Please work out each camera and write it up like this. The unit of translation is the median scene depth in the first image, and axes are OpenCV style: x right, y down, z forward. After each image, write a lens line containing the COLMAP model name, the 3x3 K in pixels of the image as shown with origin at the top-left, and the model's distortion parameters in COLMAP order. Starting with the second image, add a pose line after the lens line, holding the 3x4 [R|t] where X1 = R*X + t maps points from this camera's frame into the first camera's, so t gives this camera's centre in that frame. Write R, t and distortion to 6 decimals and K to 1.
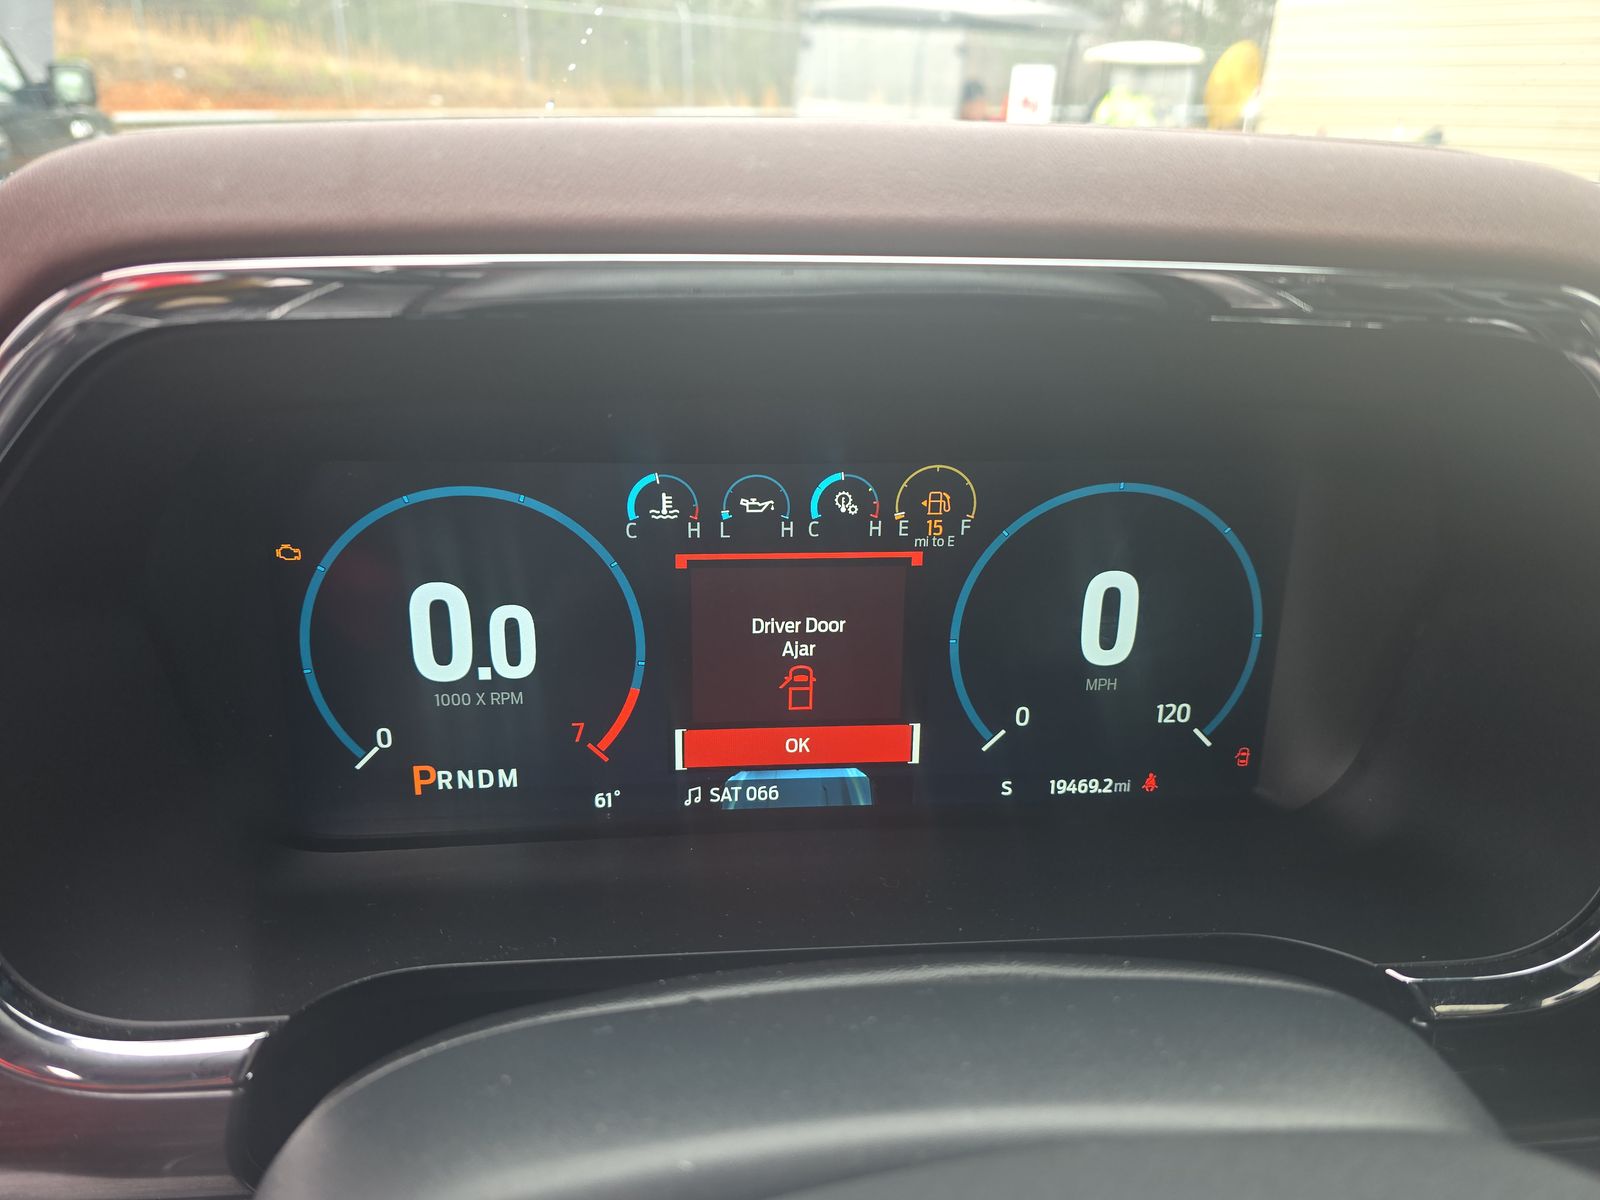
lens RADIAL K [[1033.8, 0, 787.9], [0, 1033.8, 597.8], [0, 0, 1]] dist [0.059429, -0.066634]
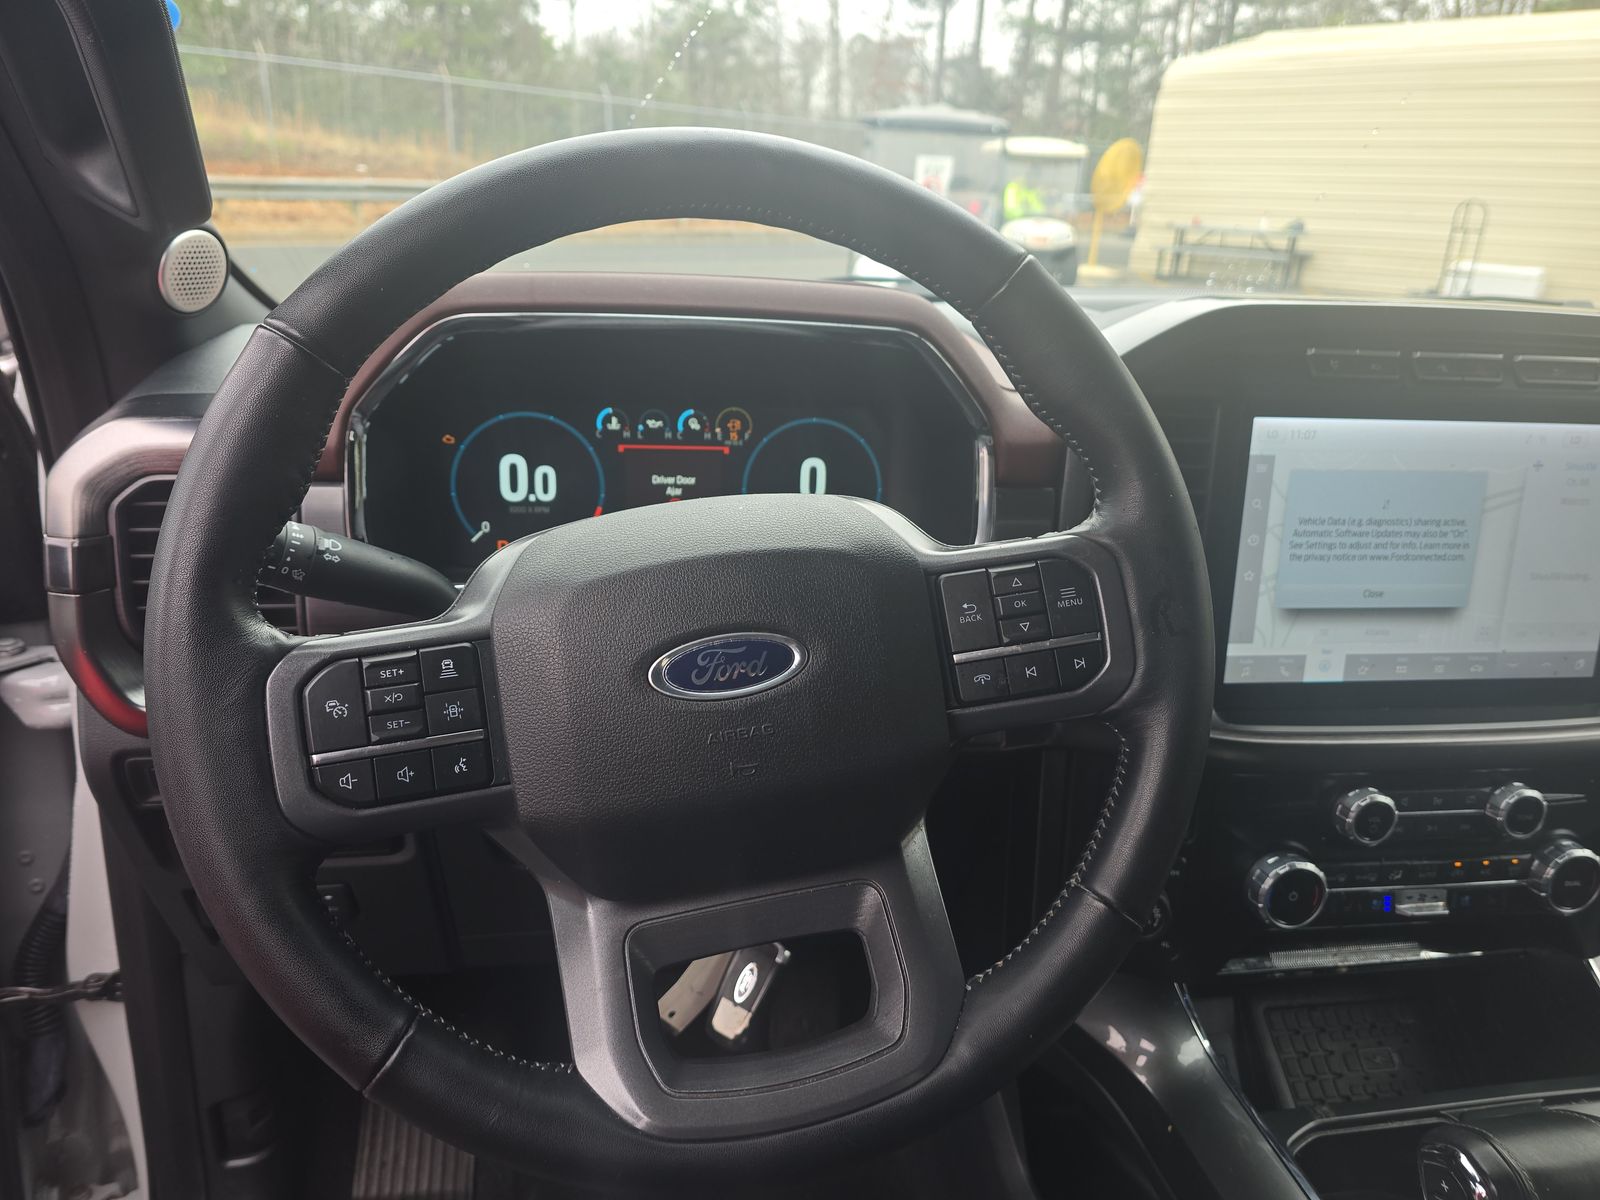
lens RADIAL K [[1033.8, 0, 787.9], [0, 1033.8, 597.8], [0, 0, 1]] dist [0.059429, -0.066634]
pose [[0.997247, -0.002462, 0.074109, 0.091047], [0.006960, 0.998144, -0.060501, 0.423973], [-0.073822, 0.060851, 0.995413, -1.246563]]
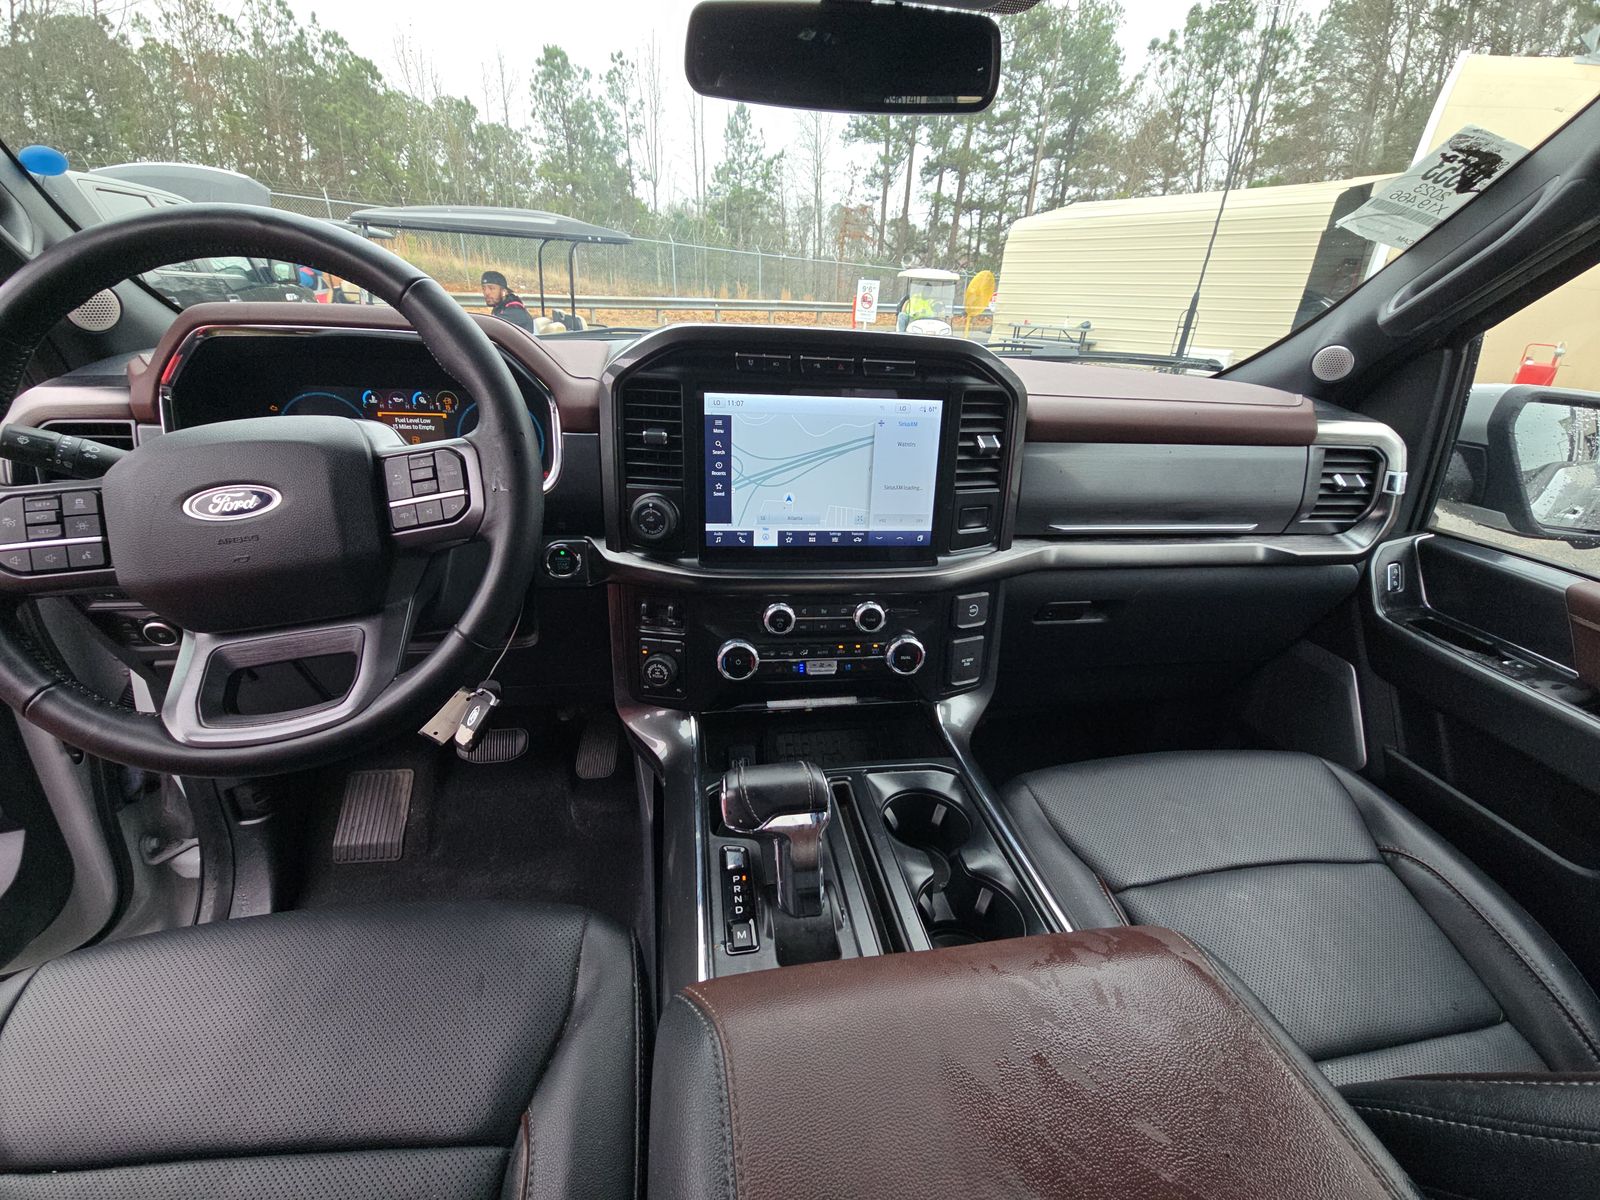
lens RADIAL K [[618.6, 0, 800.0], [0, 618.6, 600.0], [0, 0, 1]] dist [-0.000748, -0.000151]
pose [[0.996742, -0.006869, 0.080359, 1.281450], [0.005659, 0.999867, 0.015276, 0.636715], [-0.080453, -0.014771, 0.996649, -1.471727]]
